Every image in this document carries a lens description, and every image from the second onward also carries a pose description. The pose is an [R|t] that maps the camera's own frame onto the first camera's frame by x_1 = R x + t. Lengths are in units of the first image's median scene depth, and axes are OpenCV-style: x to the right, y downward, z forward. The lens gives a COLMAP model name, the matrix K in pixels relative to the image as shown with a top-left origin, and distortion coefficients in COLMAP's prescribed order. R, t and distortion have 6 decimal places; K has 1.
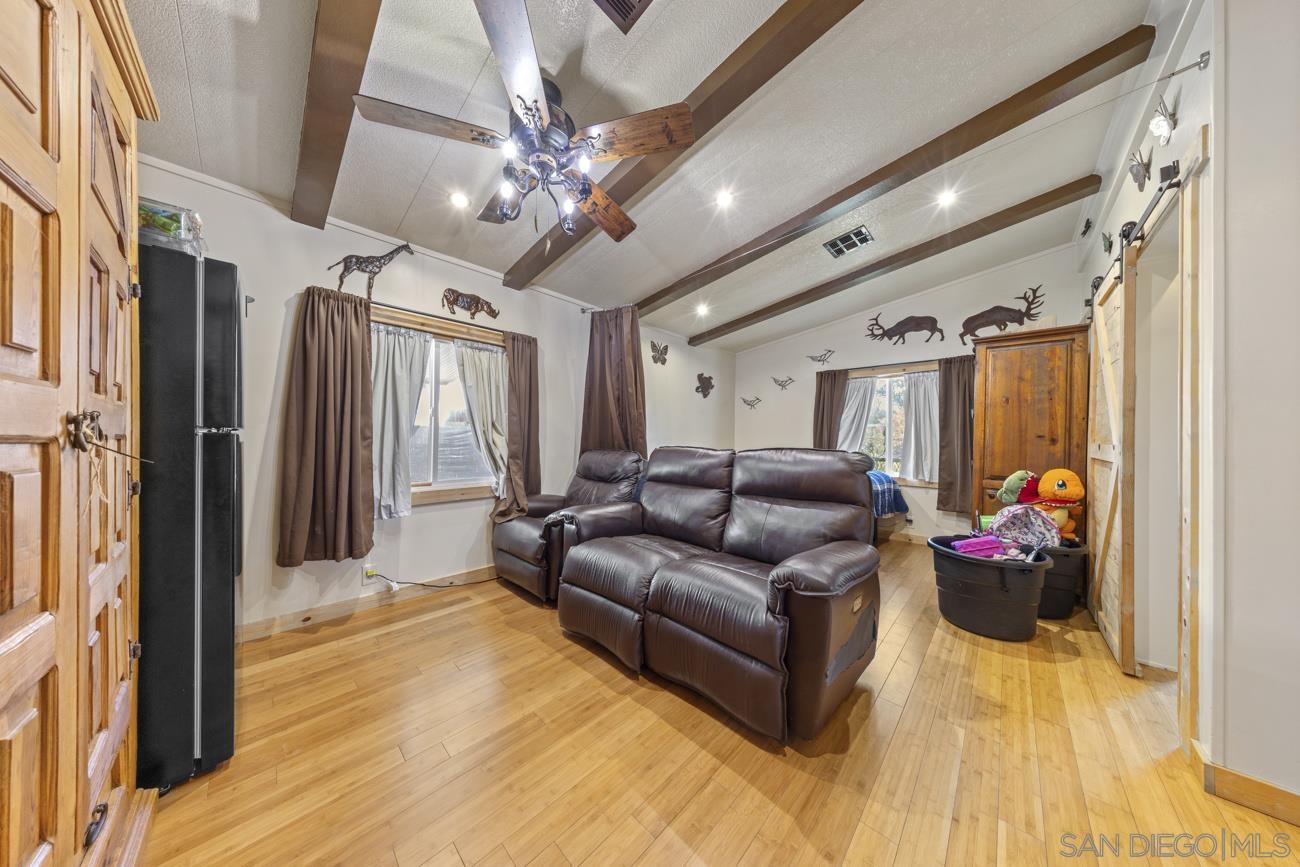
lens RADIAL K [[374.4, 0, 646.0], [0, 374.4, 431.3], [0, 0, 1]] dist [0.000887, 0.000011]
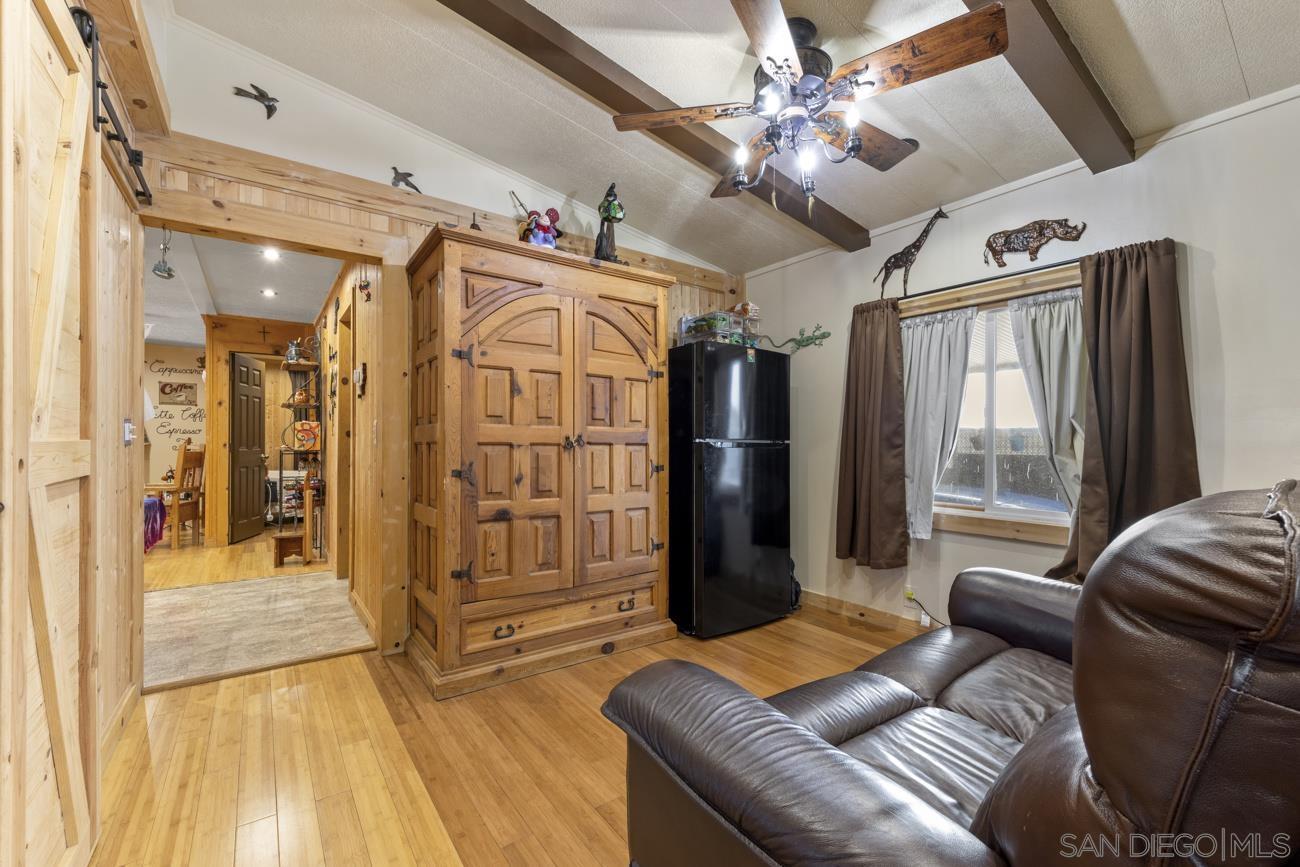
lens RADIAL K [[559.5, 0, 650.0], [0, 559.5, 433.5], [0, 0, 1]] dist [0.000230, -0.000006]
pose [[-0.190072, -0.024224, -0.981471, 0.676236], [0.018543, 0.999429, -0.028258, 0.012151], [0.981595, -0.023570, -0.189514, 0.603843]]
